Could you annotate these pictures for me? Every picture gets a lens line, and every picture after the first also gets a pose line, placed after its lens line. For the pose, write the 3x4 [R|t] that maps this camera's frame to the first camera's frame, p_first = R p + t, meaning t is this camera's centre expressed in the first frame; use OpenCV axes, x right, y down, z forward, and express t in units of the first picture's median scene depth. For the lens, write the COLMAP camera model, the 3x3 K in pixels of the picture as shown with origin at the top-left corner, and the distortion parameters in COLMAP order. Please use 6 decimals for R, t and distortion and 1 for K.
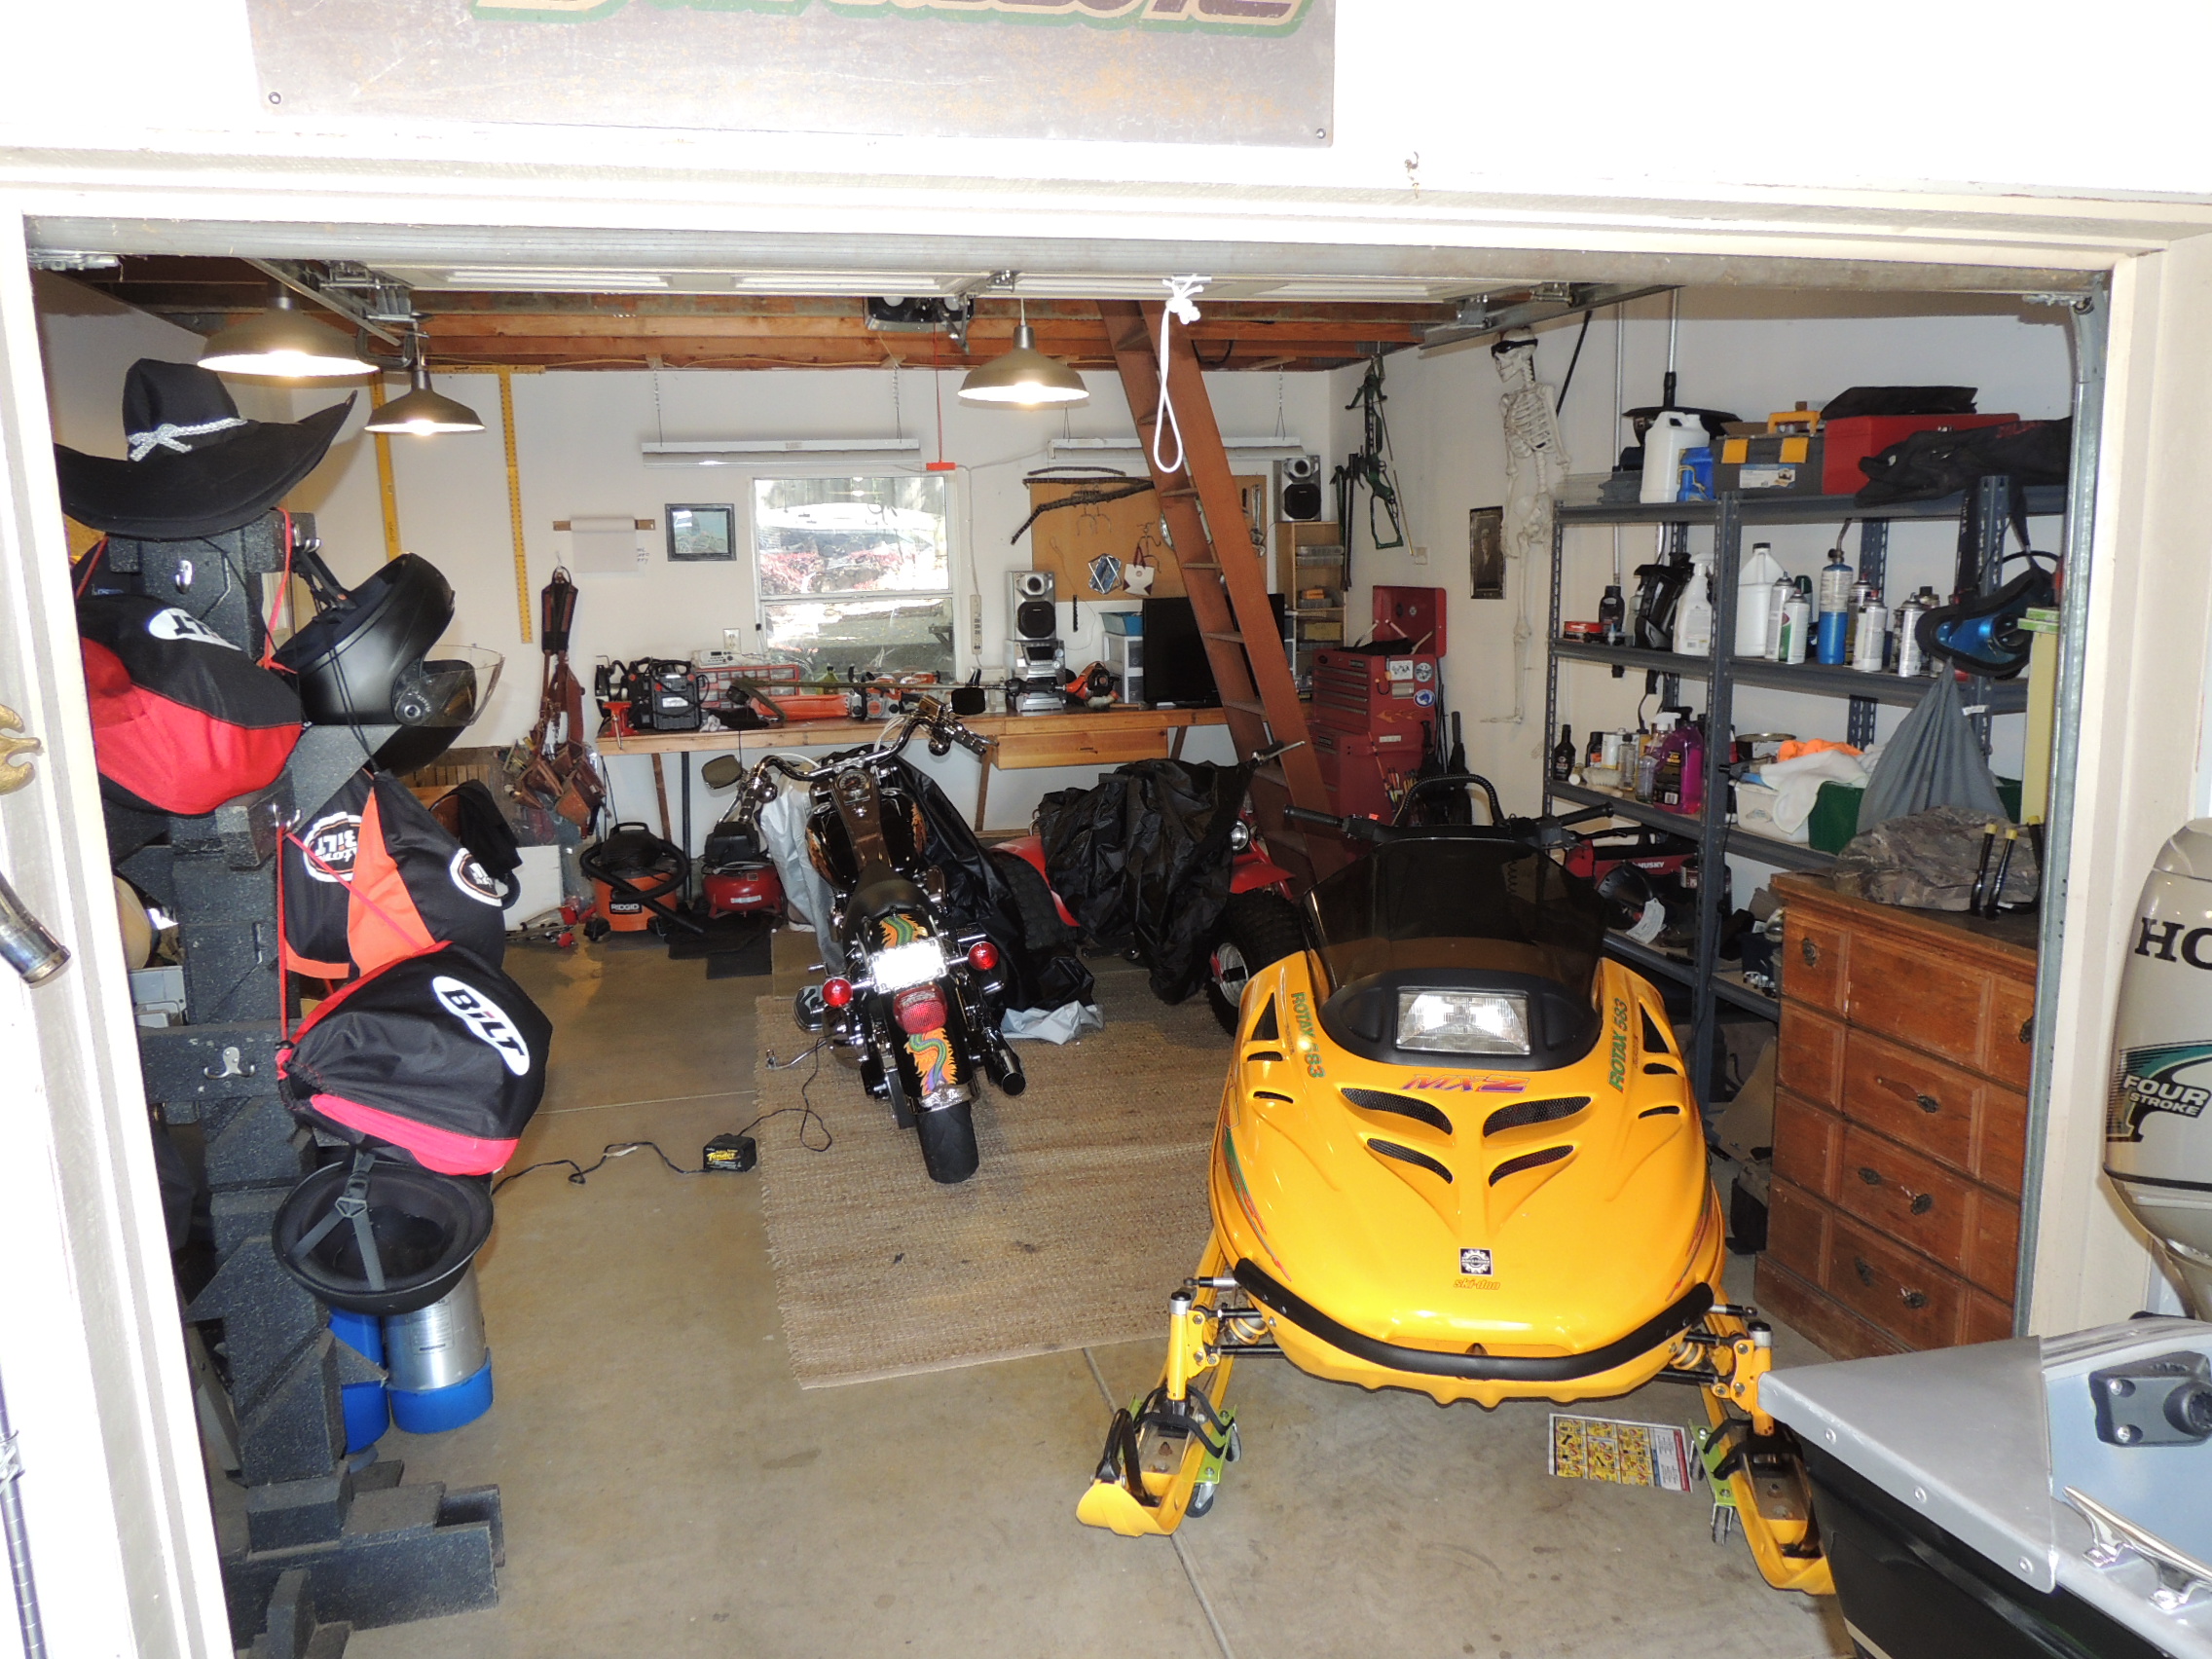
lens RADIAL K [[1584.8, 0, 1109.6], [0, 1584.8, 824.6], [0, 0, 1]] dist [-0.016698, 0.000364]
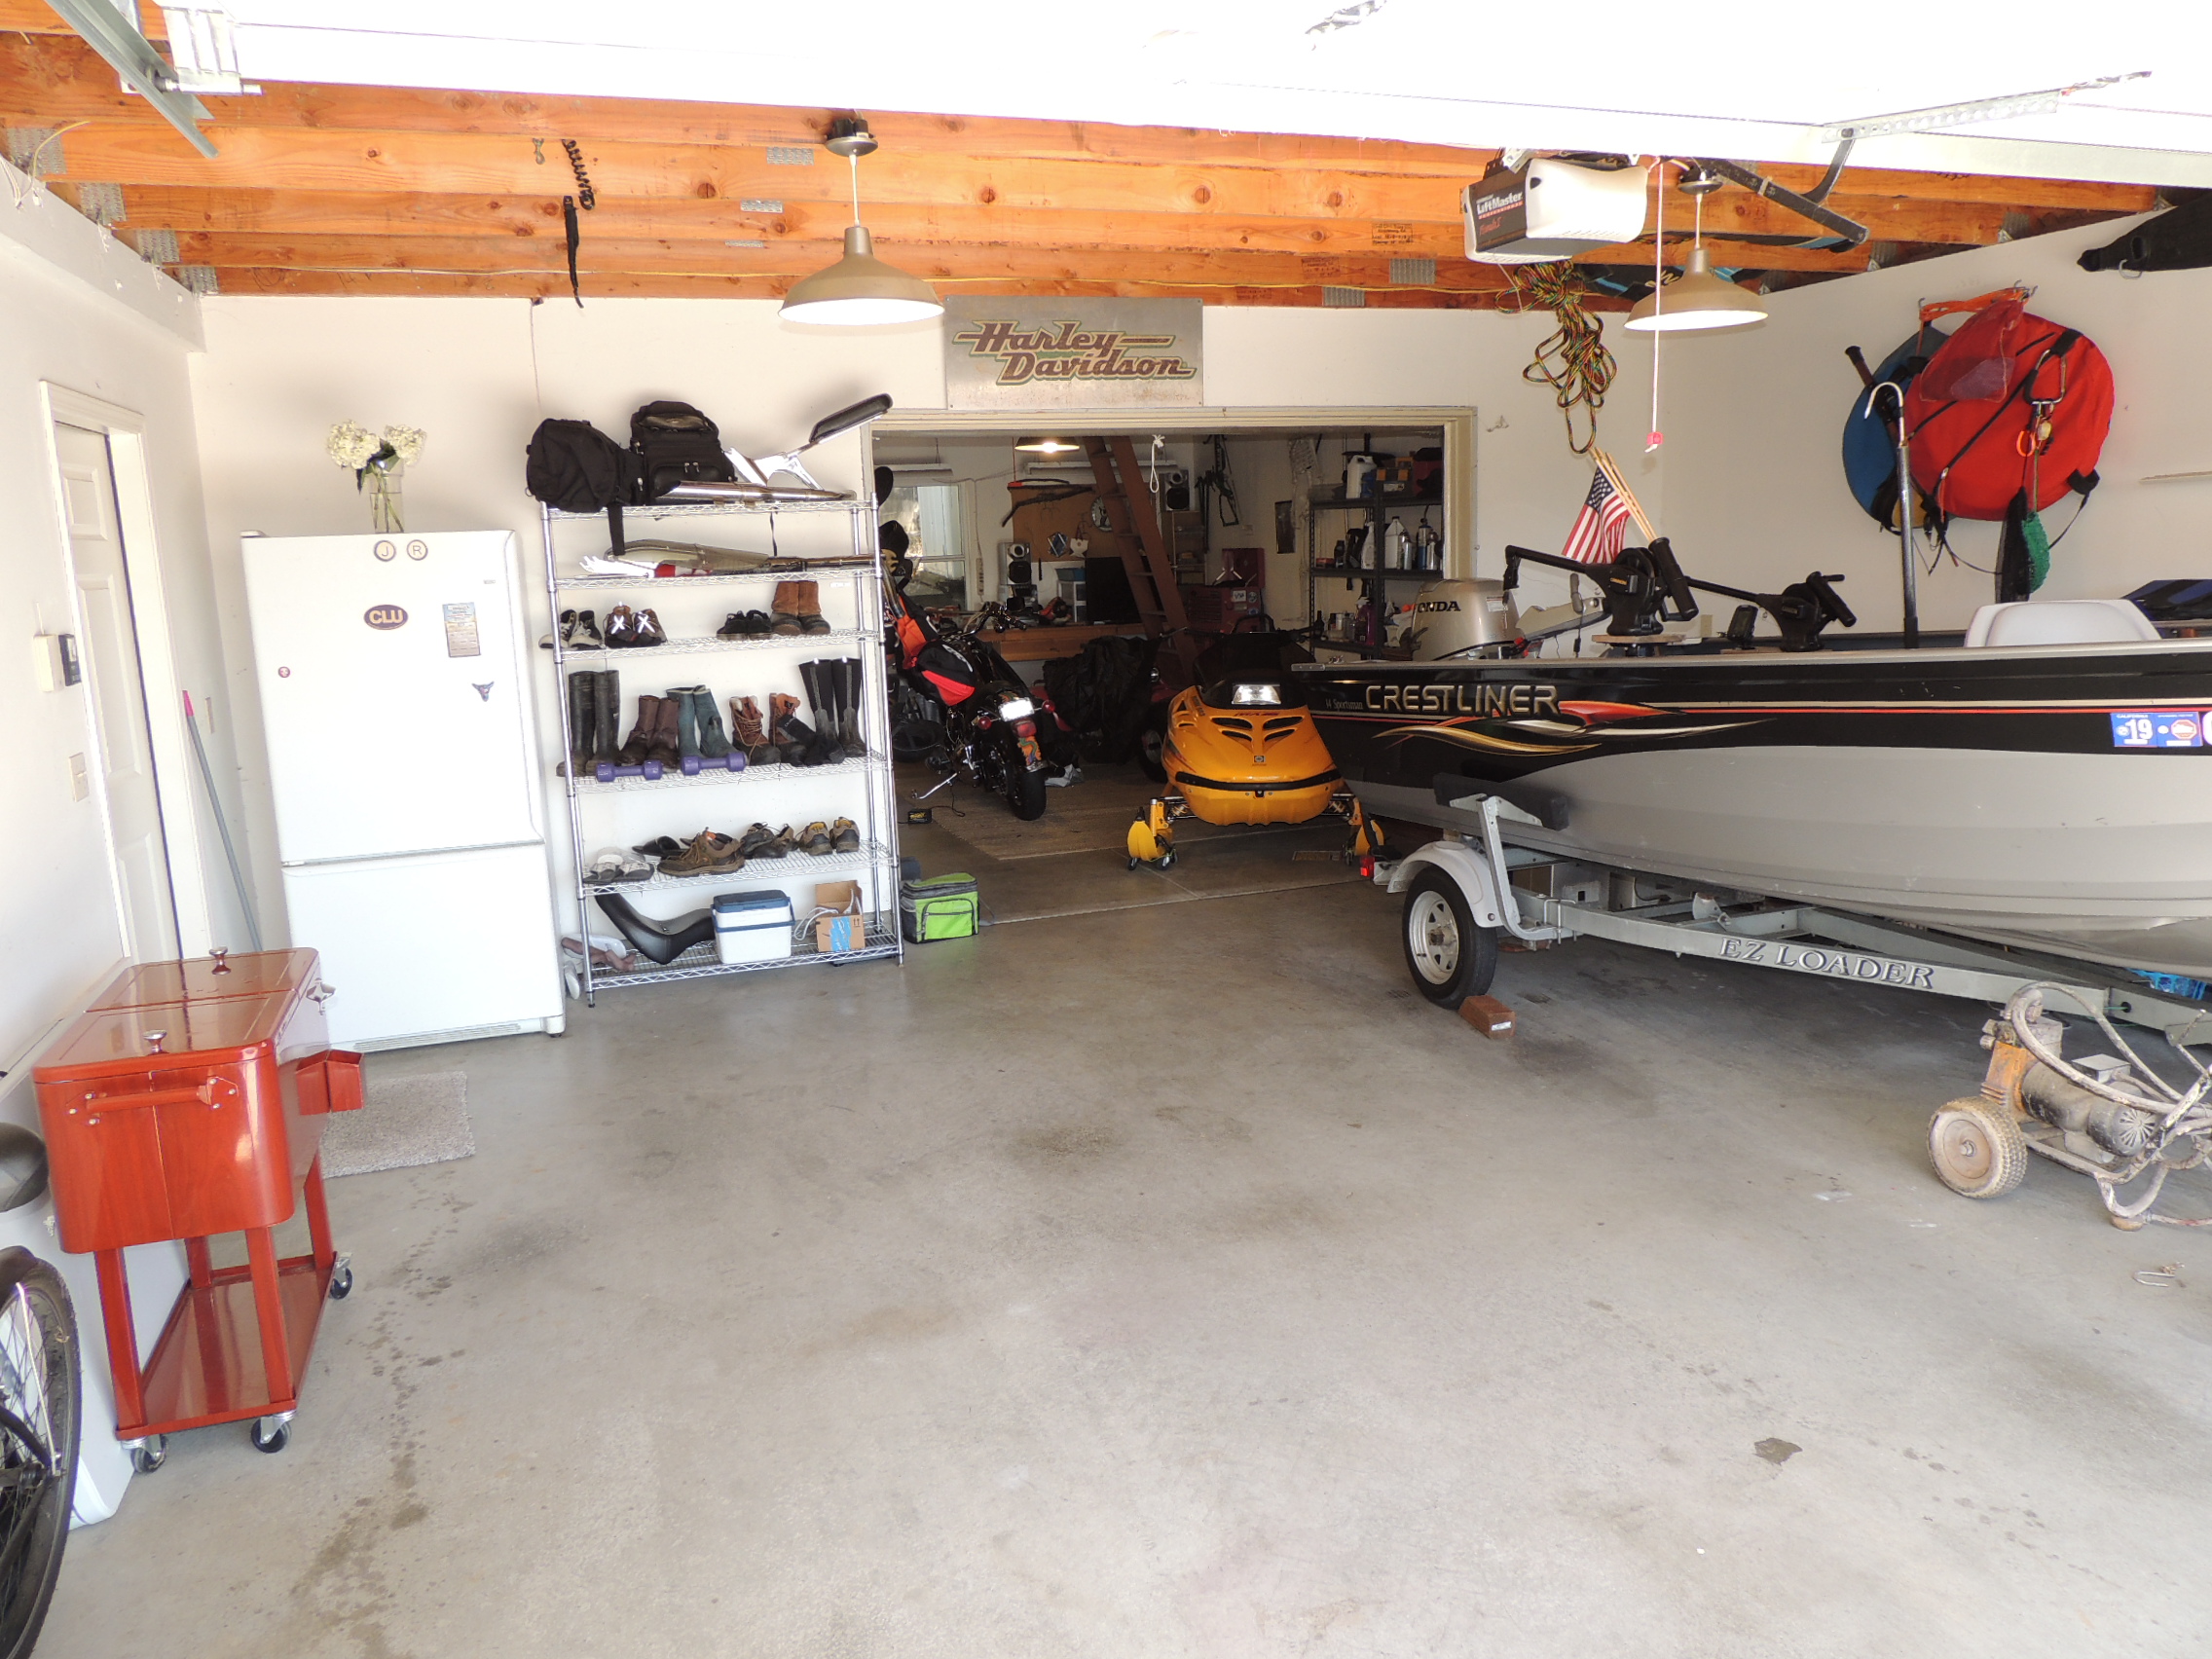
lens RADIAL K [[1584.8, 0, 1109.6], [0, 1584.8, 824.6], [0, 0, 1]] dist [-0.016698, 0.000364]
pose [[0.995984, -0.025751, 0.085753, -0.138690], [0.025543, 0.999668, 0.003516, 0.177046], [-0.085815, -0.001312, 0.996310, -0.885224]]
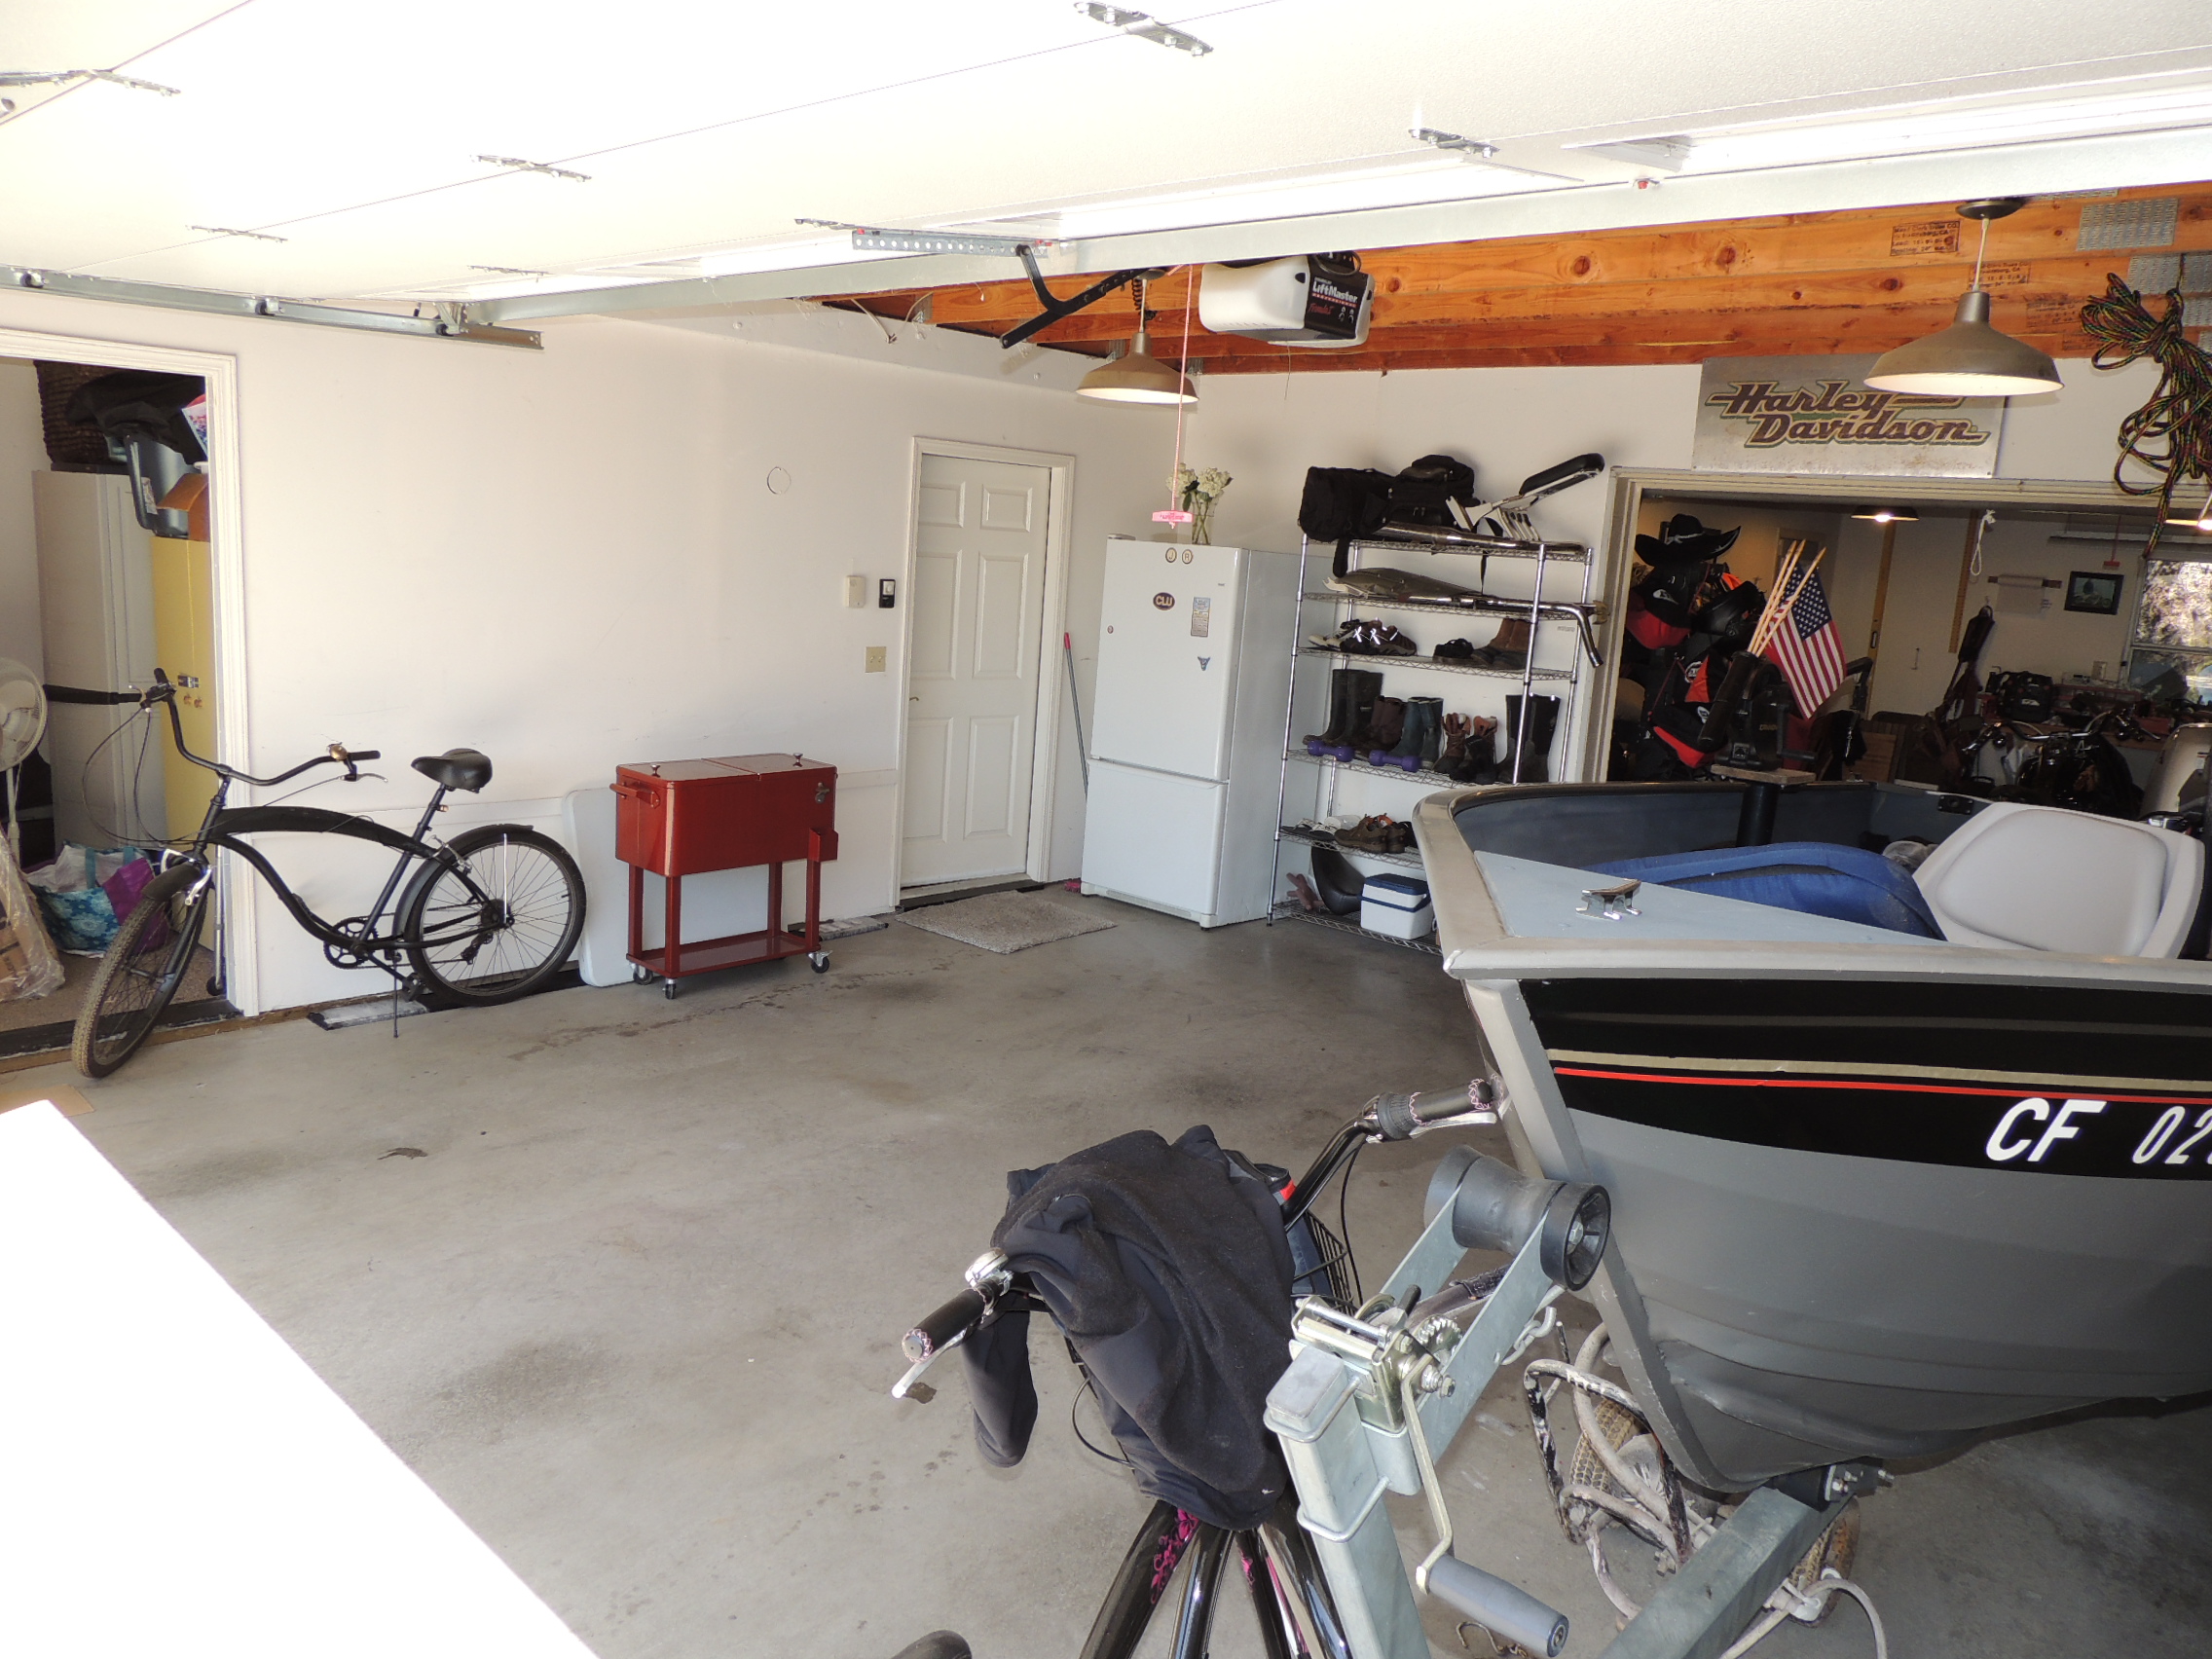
lens RADIAL K [[1584.8, 0, 1109.6], [0, 1584.8, 824.6], [0, 0, 1]] dist [-0.016698, 0.000364]
pose [[0.546838, 0.210393, -0.810372, 0.607290], [-0.225821, 0.969103, 0.099219, 0.106842], [0.806209, 0.128742, 0.577454, -0.697856]]
